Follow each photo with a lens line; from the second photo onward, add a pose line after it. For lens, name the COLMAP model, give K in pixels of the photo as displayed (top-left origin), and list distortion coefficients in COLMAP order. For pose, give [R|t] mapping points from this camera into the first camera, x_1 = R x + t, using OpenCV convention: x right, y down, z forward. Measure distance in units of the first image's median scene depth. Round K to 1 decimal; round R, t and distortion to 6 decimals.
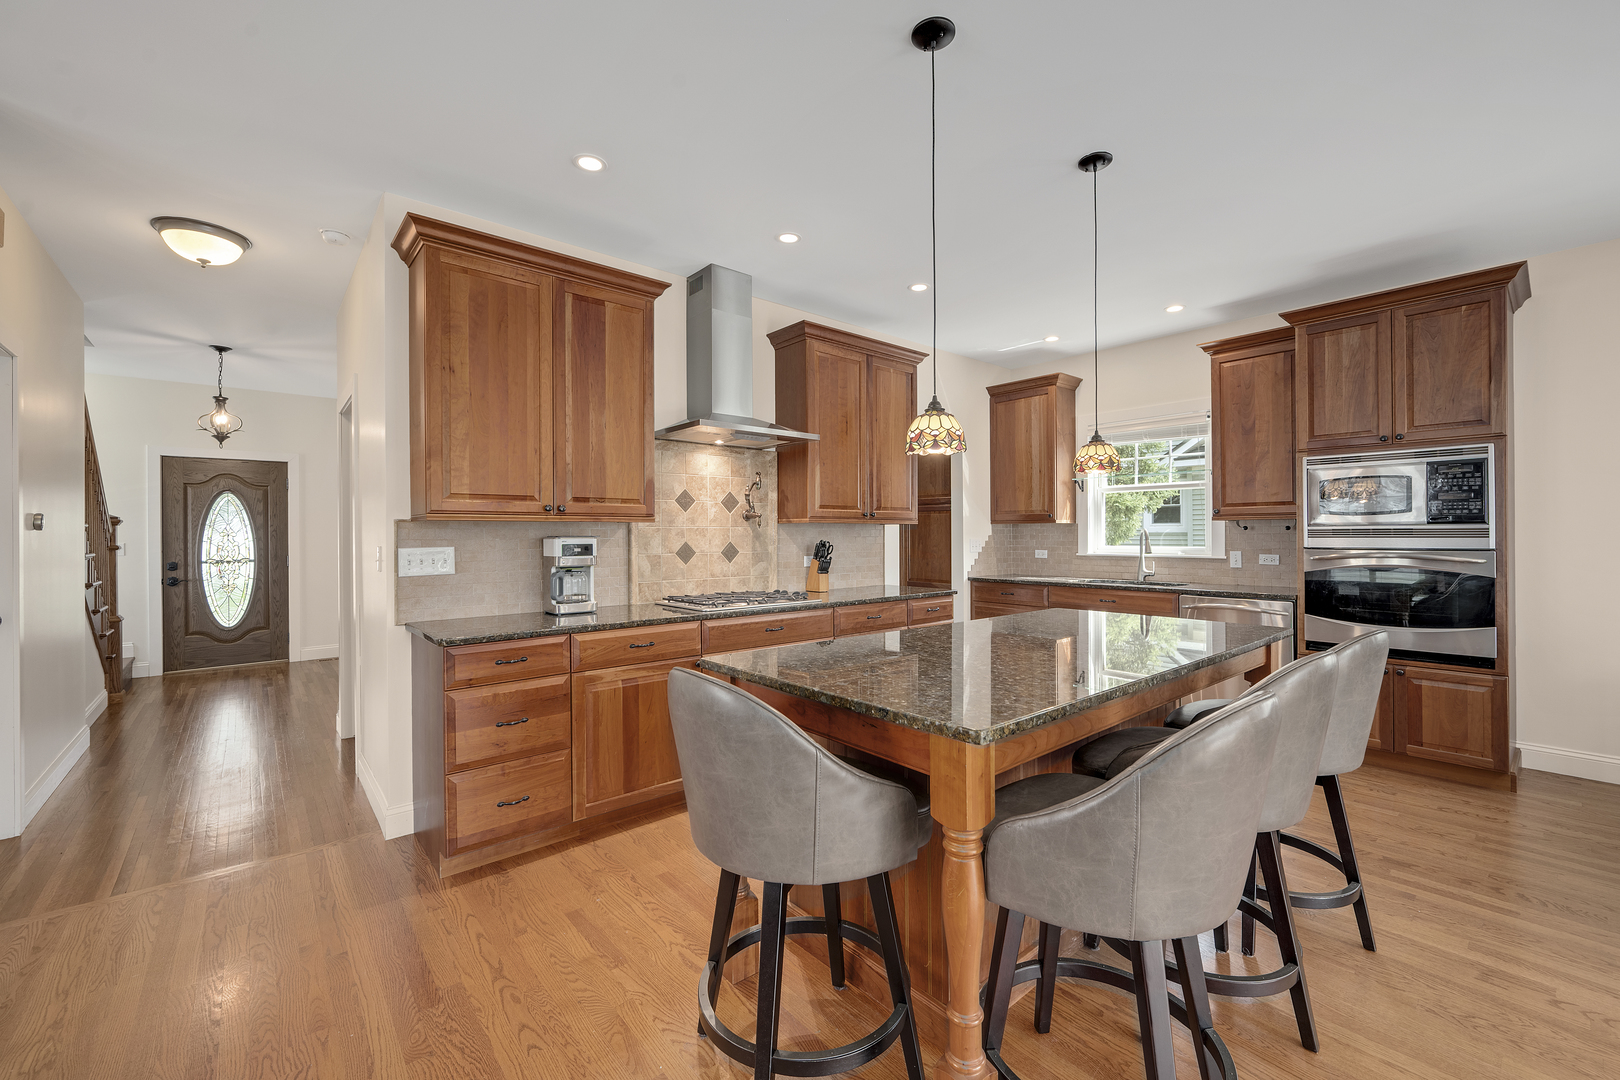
lens RADIAL K [[657.2, 0, 818.0], [0, 657.2, 530.7], [0, 0, 1]] dist [-0.002560, -0.000181]
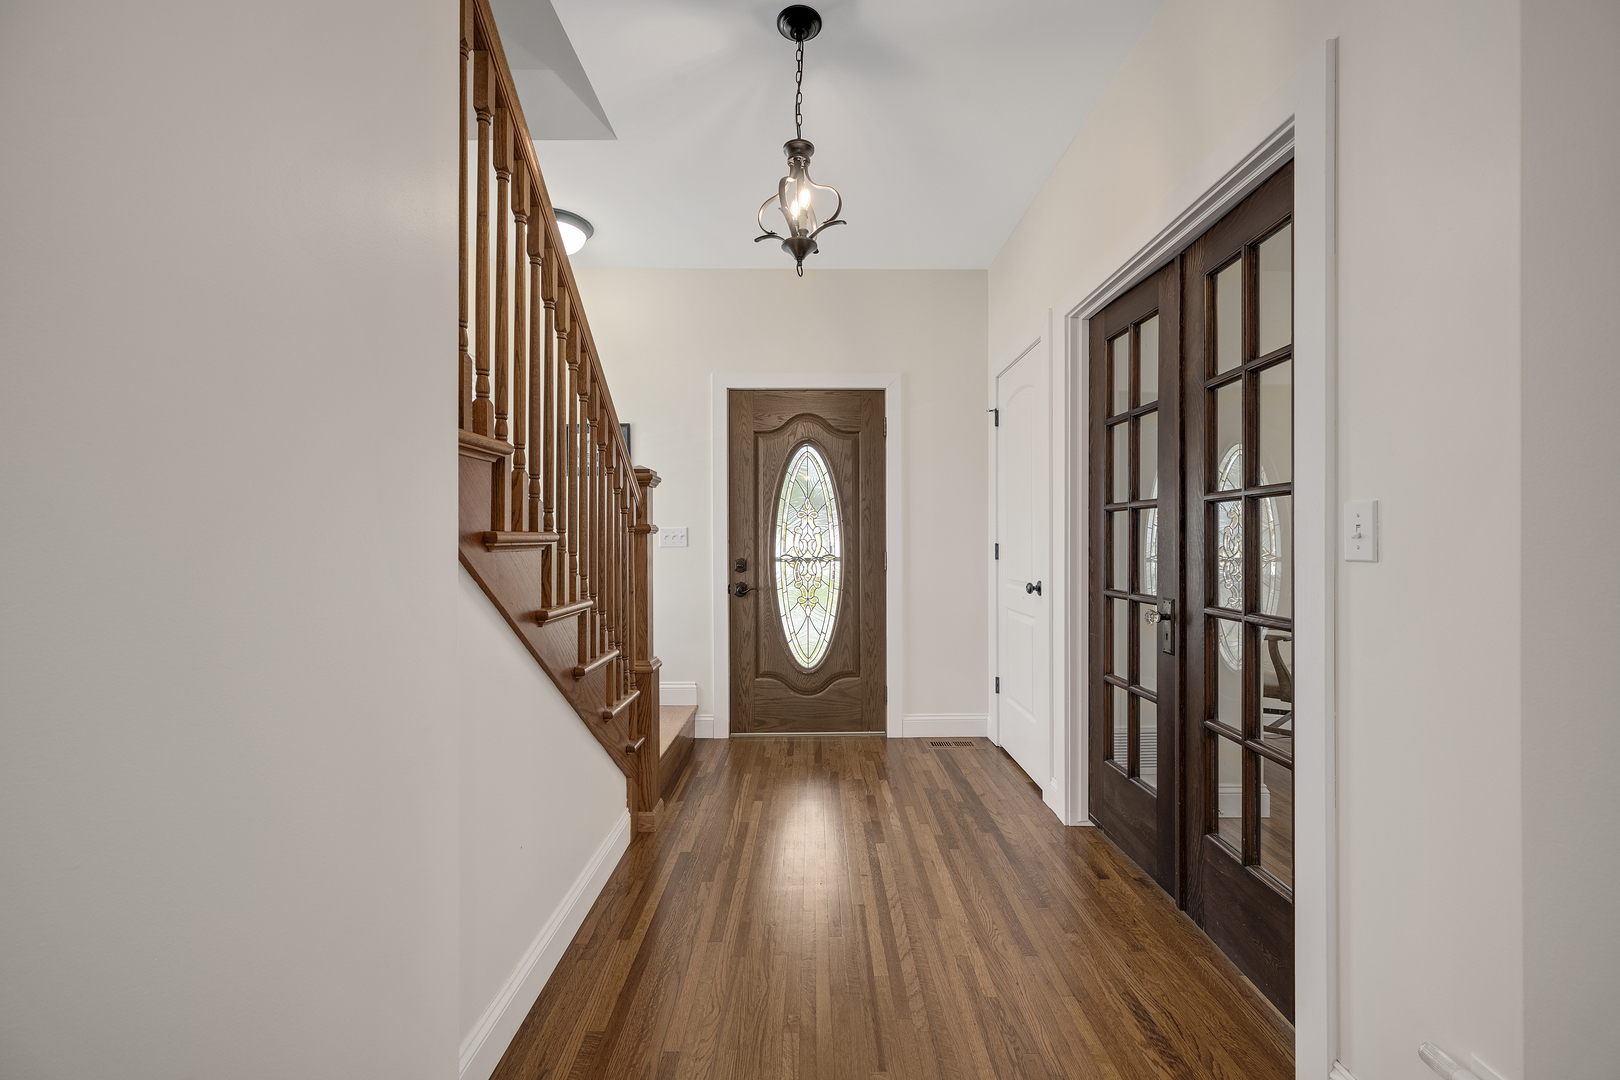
lens RADIAL K [[642.2, 0, 818.8], [0, 642.2, 544.6], [0, 0, 1]] dist [-0.001592, -0.000329]
pose [[0.761891, 0.011158, -0.647609, -0.524285], [-0.002280, 0.999892, 0.014546, 0.025363], [0.647701, -0.009606, 0.761834, 0.573786]]
